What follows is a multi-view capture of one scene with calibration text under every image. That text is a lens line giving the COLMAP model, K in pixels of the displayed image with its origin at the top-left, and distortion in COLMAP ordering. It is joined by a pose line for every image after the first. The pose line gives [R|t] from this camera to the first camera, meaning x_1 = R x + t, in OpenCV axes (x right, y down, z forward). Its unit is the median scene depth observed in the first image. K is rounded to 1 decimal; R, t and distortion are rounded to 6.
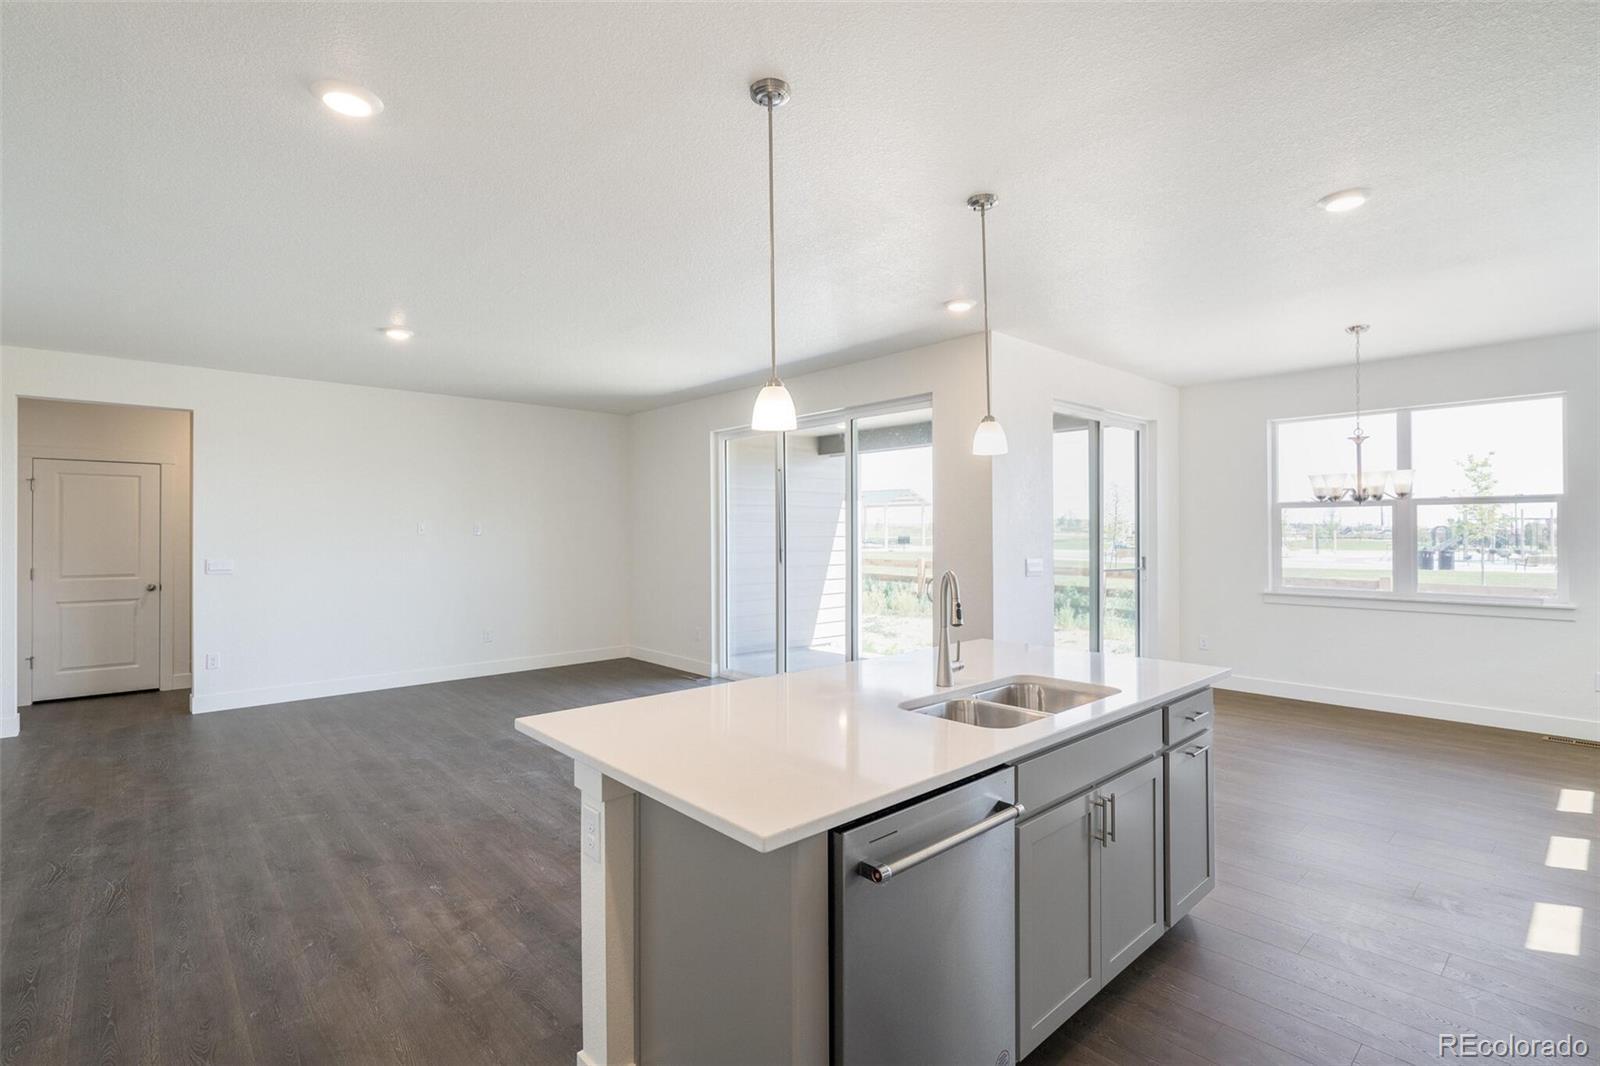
lens RADIAL K [[750.2, 0, 800.0], [0, 750.2, 533.0], [0, 0, 1]] dist [-0.001842, -0.000022]
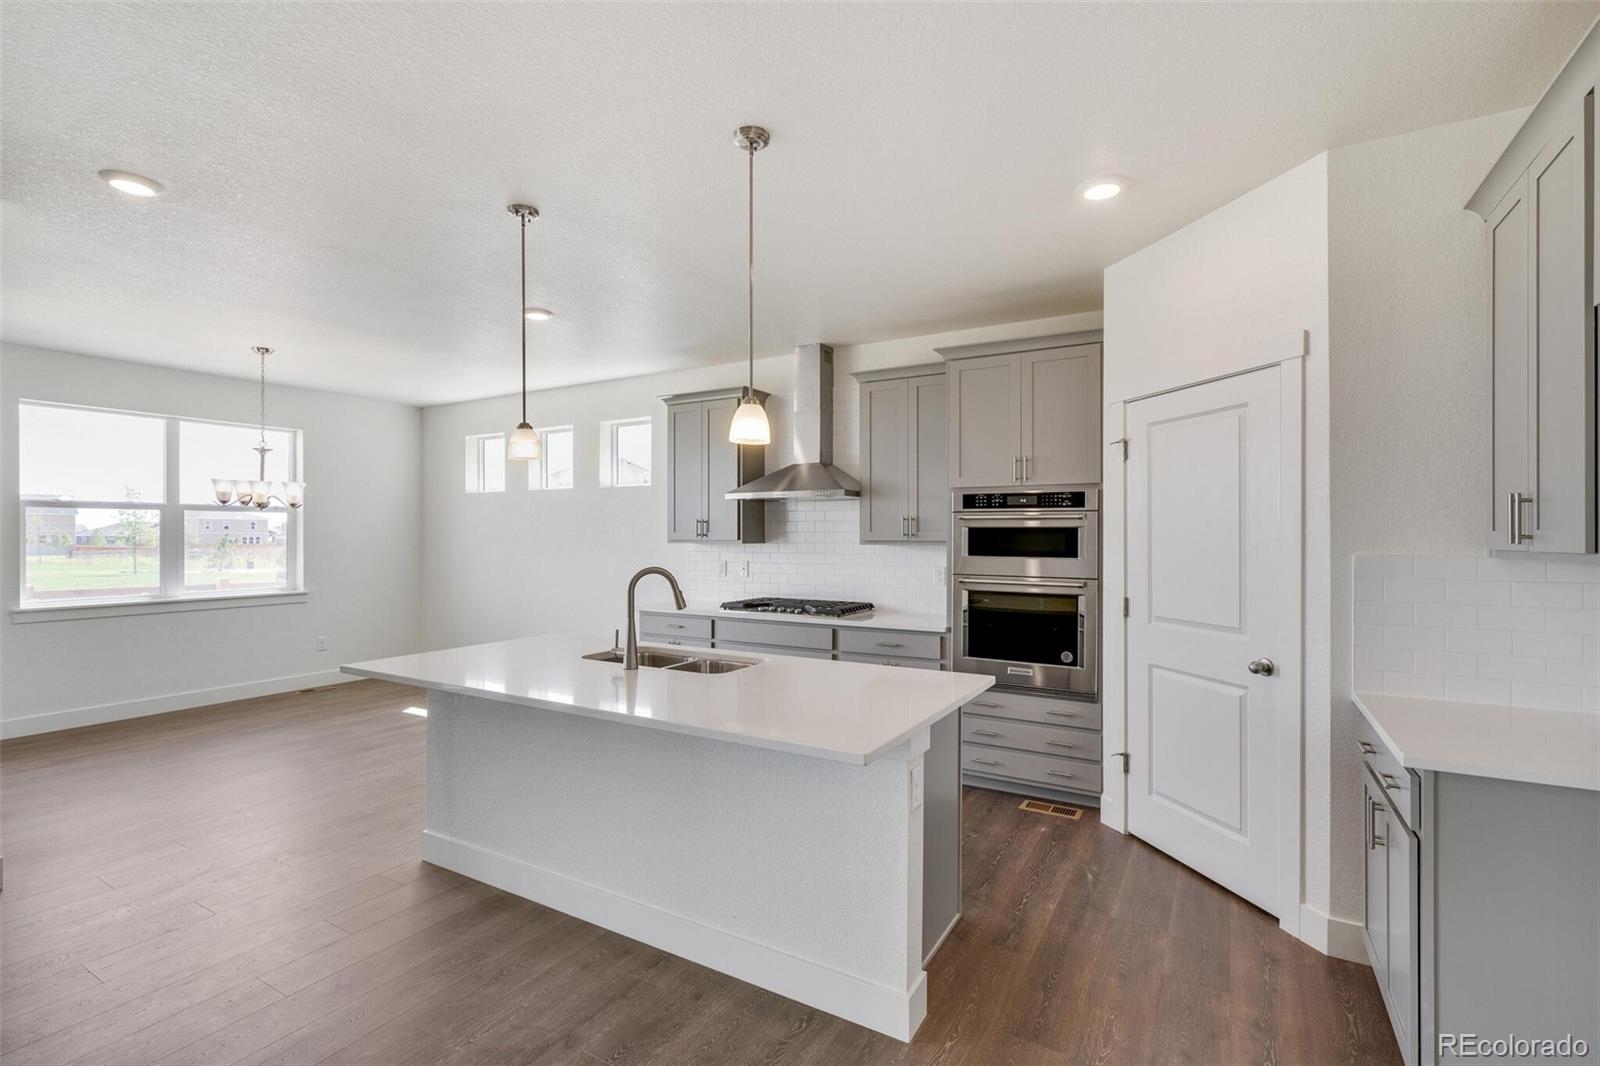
lens RADIAL K [[721.2, 0, 798.5], [0, 721.2, 536.8], [0, 0, 1]] dist [-0.000821, 0.000213]
pose [[-0.297957, -0.001490, 0.954578, -0.497216], [0.001990, 0.999996, 0.002182, -0.000051], [-0.954577, 0.002550, -0.297953, 0.573834]]
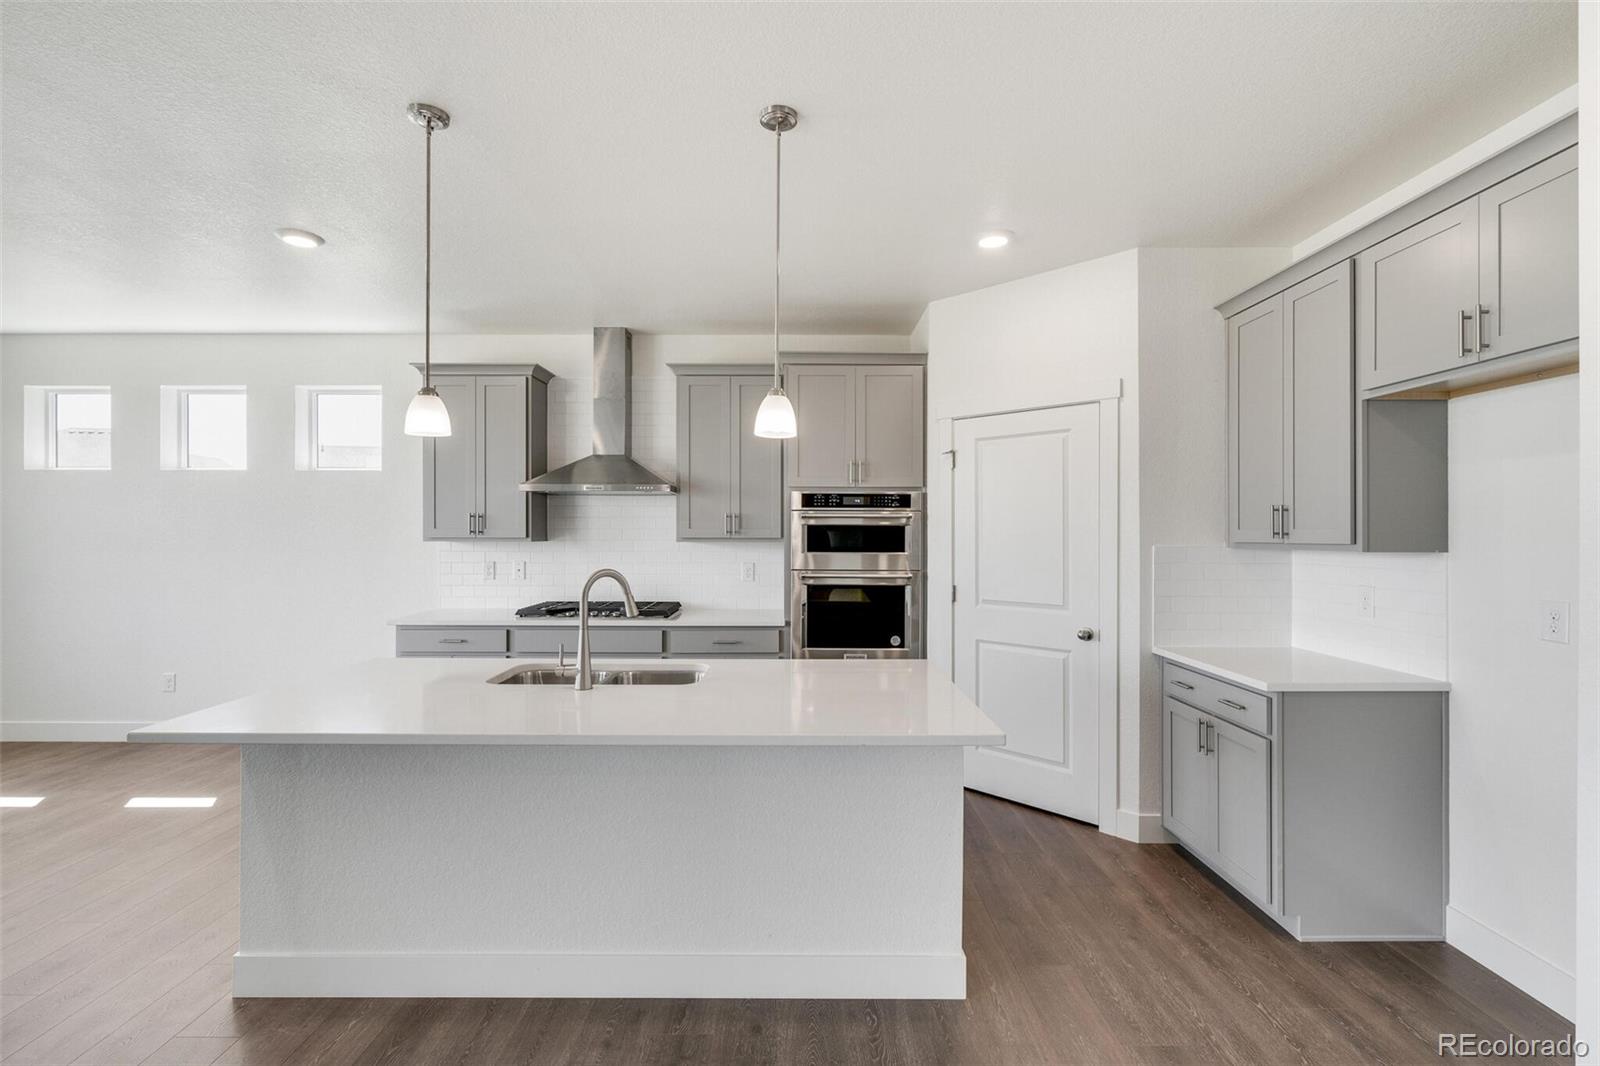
lens RADIAL K [[723.1, 0, 794.9], [0, 723.1, 532.9], [0, 0, 1]] dist [-0.001966, -0.000236]
pose [[-0.737487, -0.000230, 0.675362, -0.345644], [0.001168, 0.999998, 0.001616, -0.000473], [-0.675361, 0.001980, -0.737485, 0.797588]]
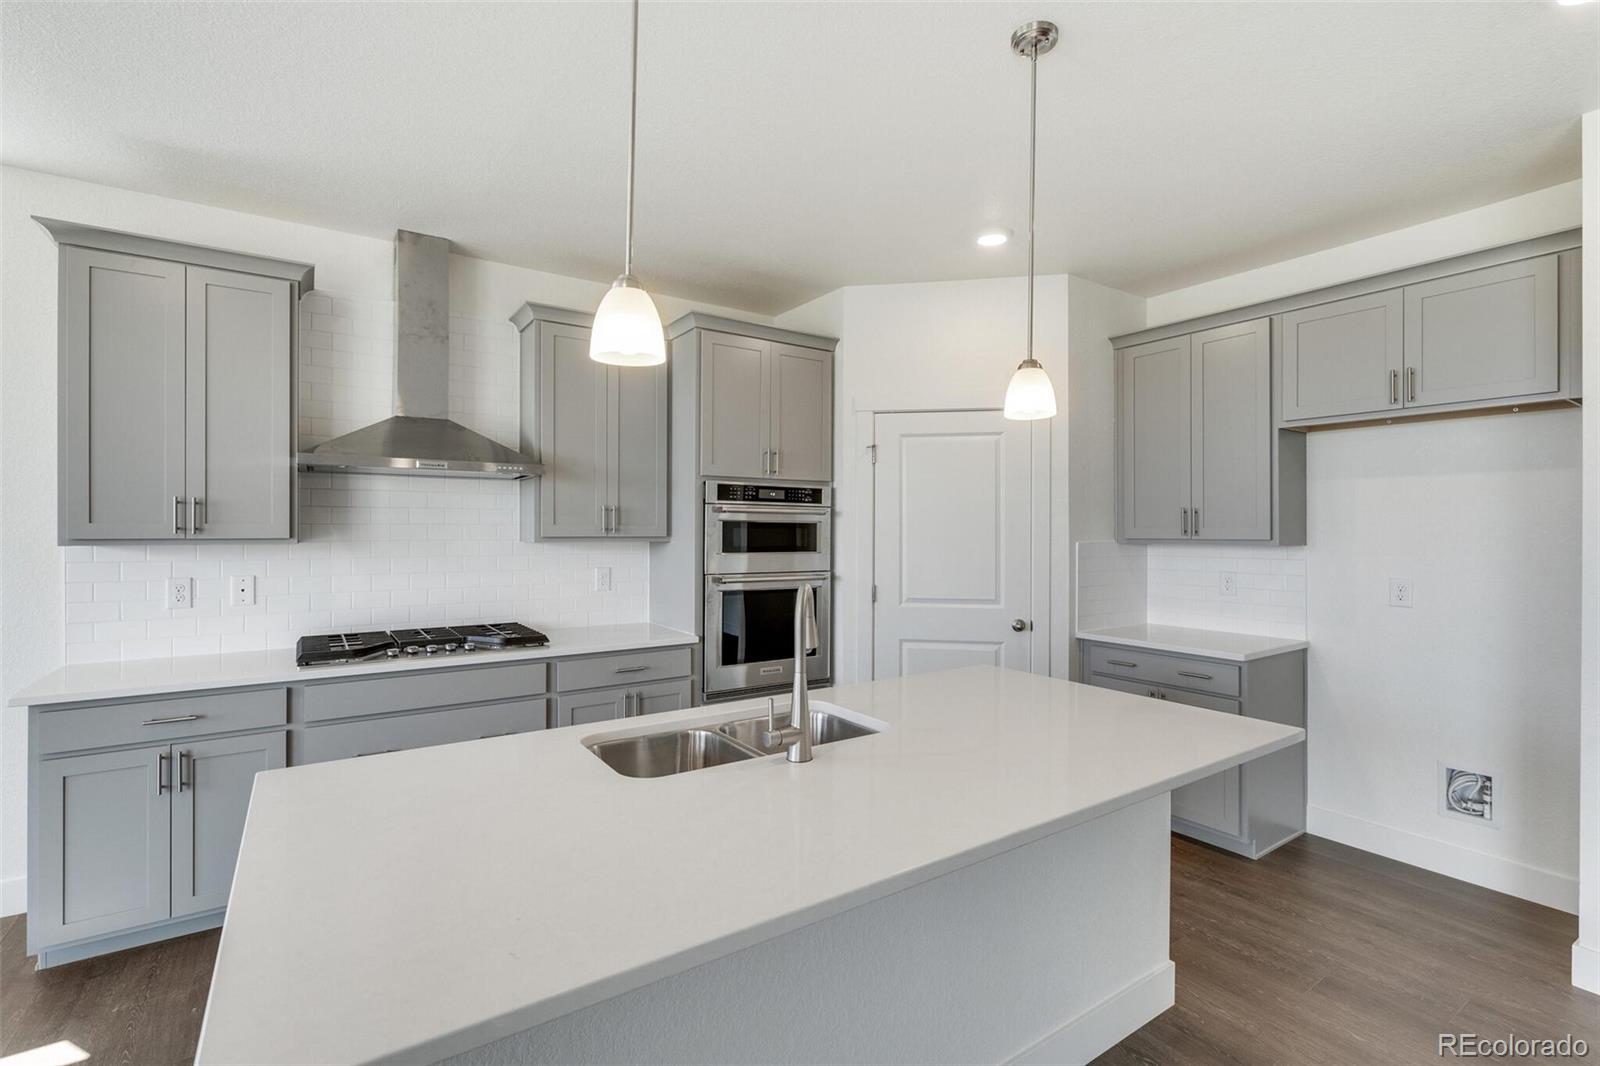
lens RADIAL K [[728.5, 0, 800.5], [0, 728.5, 528.2], [0, 0, 1]] dist [-0.002051, -0.000003]
pose [[-0.990275, -0.000787, 0.139118, 0.052874], [-0.000744, 1.000000, 0.000365, -0.001676], [-0.139118, 0.000258, -0.990276, 0.870698]]
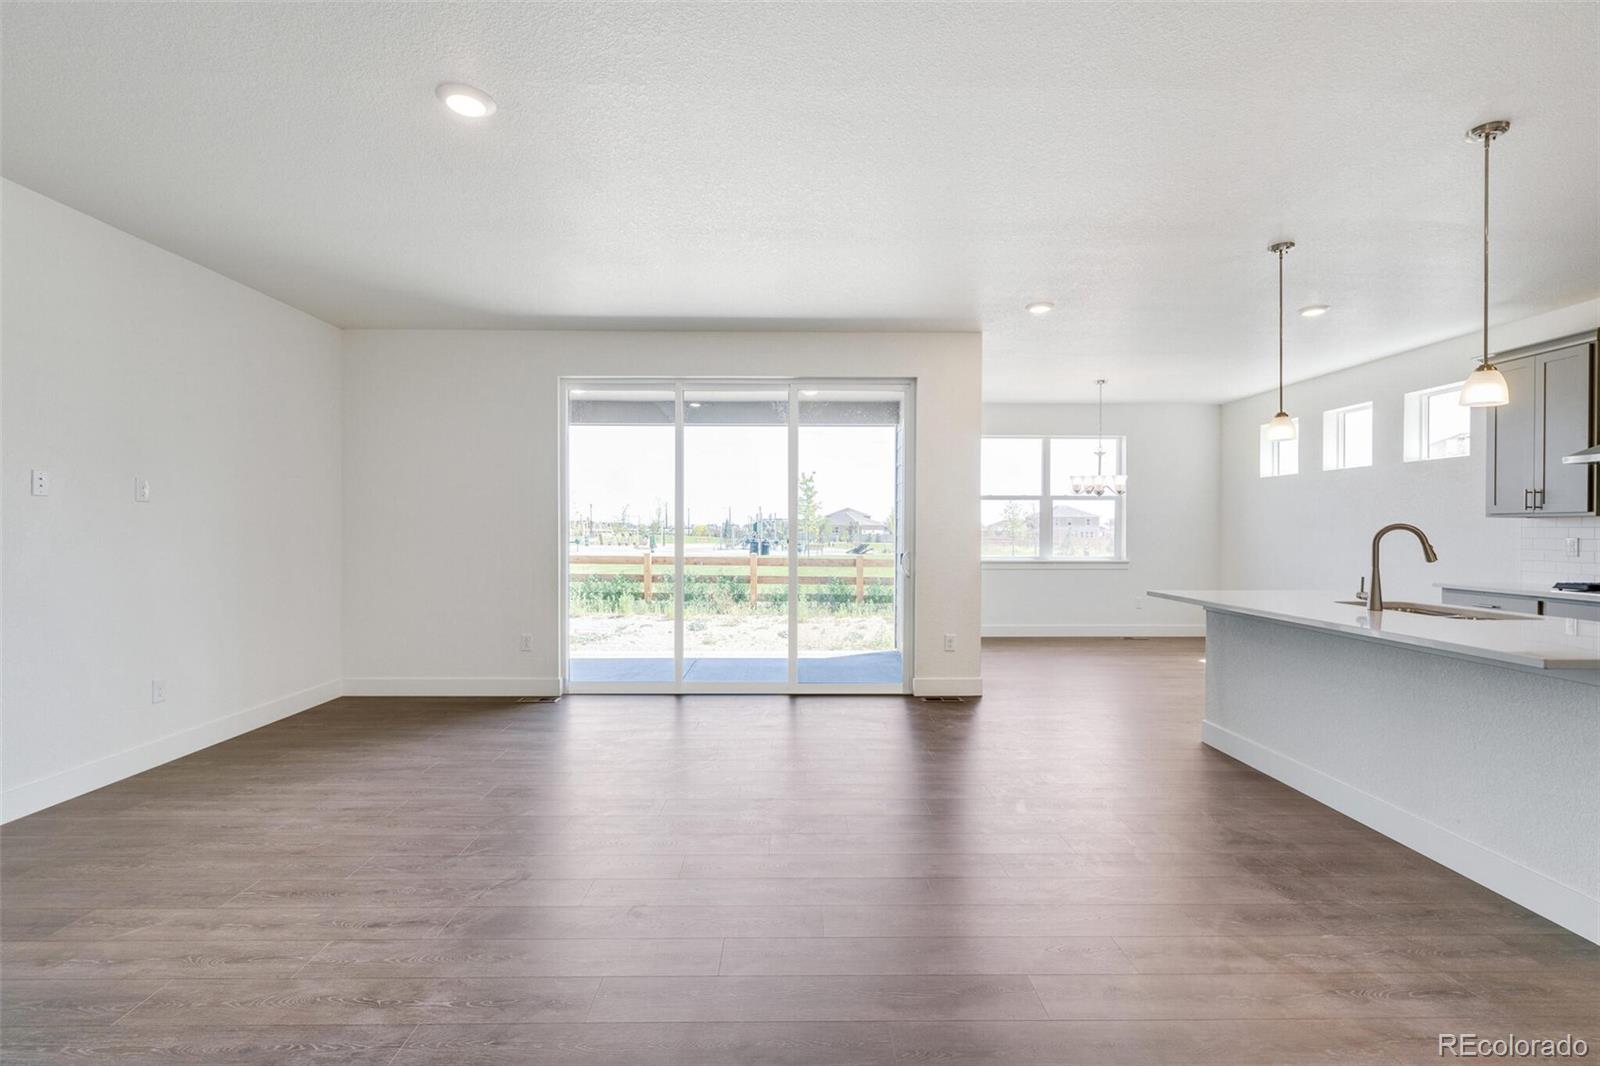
lens RADIAL K [[726.7, 0, 806.7], [0, 726.7, 534.4], [0, 0, 1]] dist [-0.001436, -0.000167]
pose [[0.655738, -0.001837, 0.754986, -0.773916], [-0.002404, 0.999987, 0.004521, 0.033940], [-0.754985, -0.004780, 0.655725, 0.485120]]
